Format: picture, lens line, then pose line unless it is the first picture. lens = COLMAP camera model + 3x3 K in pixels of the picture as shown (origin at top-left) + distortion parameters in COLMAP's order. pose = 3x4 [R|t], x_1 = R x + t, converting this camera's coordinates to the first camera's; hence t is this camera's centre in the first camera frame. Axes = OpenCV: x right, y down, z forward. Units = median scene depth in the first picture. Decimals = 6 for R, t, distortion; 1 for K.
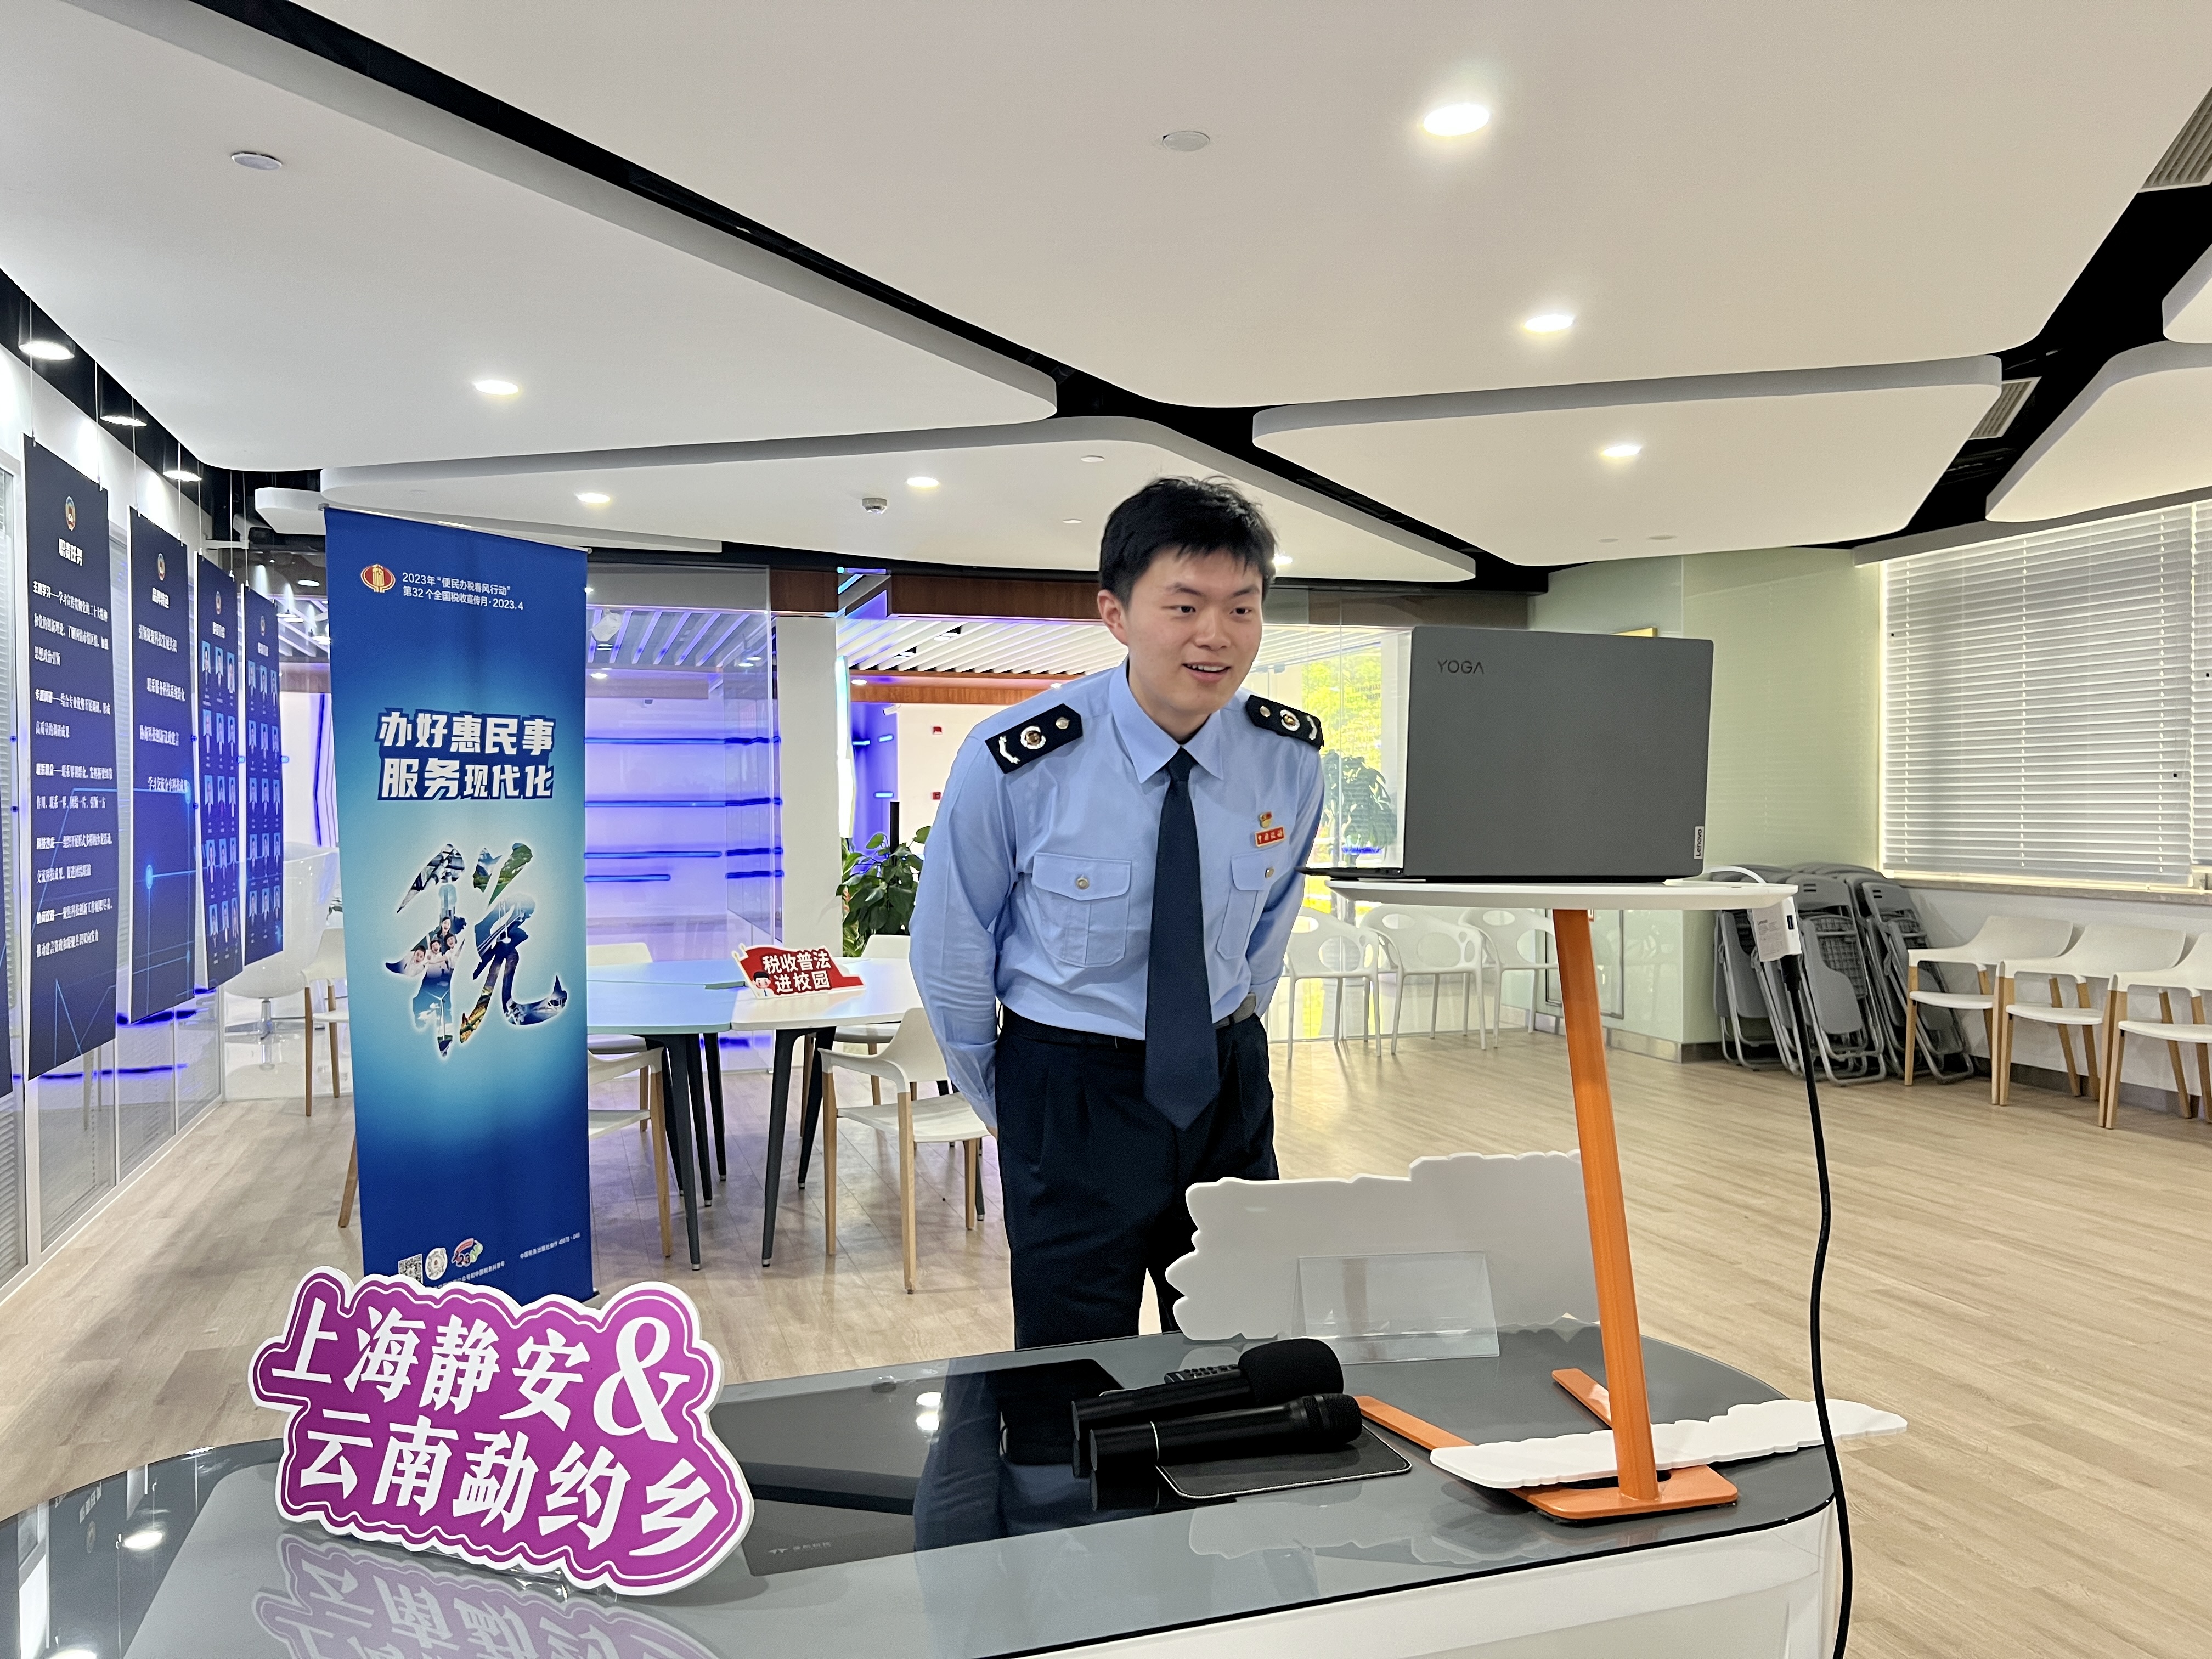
lens RADIAL K [[1673.0, 0, 1106.0], [0, 1673.0, 829.5], [0, 0, 1]] dist [0.093684, -0.111507]
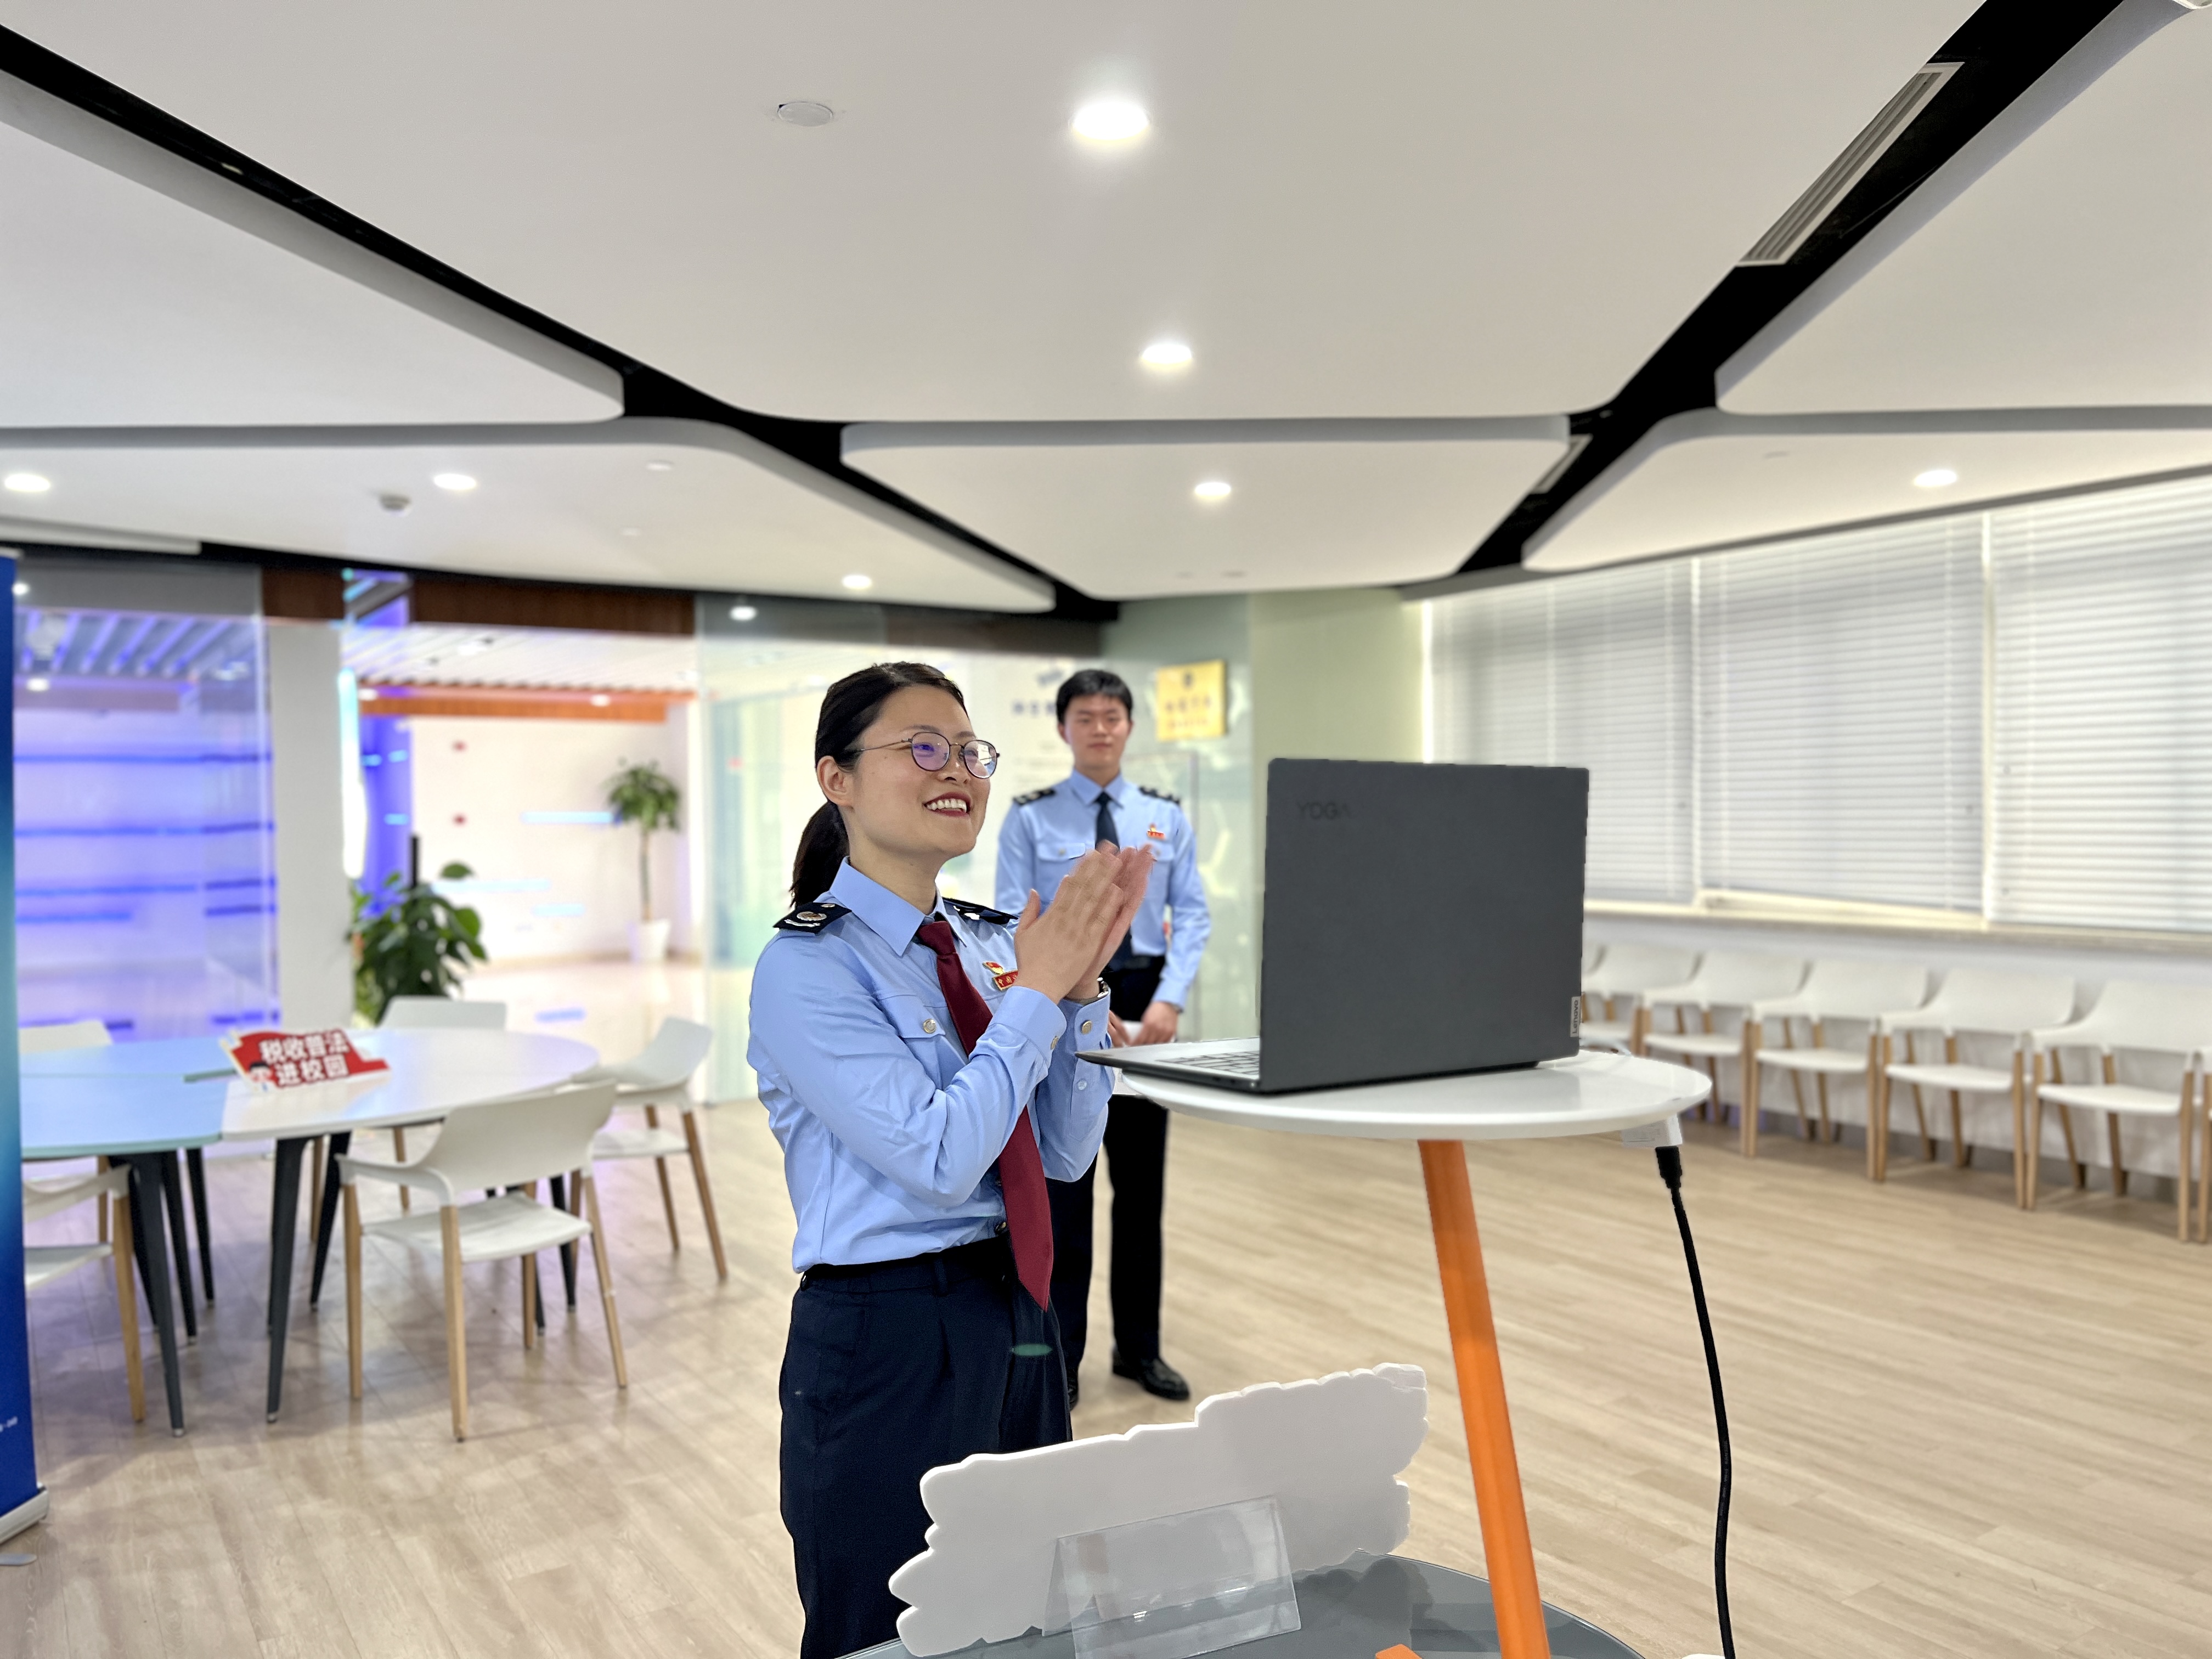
lens RADIAL K [[1664.0, 0, 1106.0], [0, 1664.0, 829.5], [0, 0, 1]] dist [0.006288, 0.003064]
pose [[0.962165, -0.010497, 0.272266, -0.029792], [0.011014, 0.999939, -0.000372, -0.030624], [-0.272246, 0.003356, 0.962222, 0.107182]]
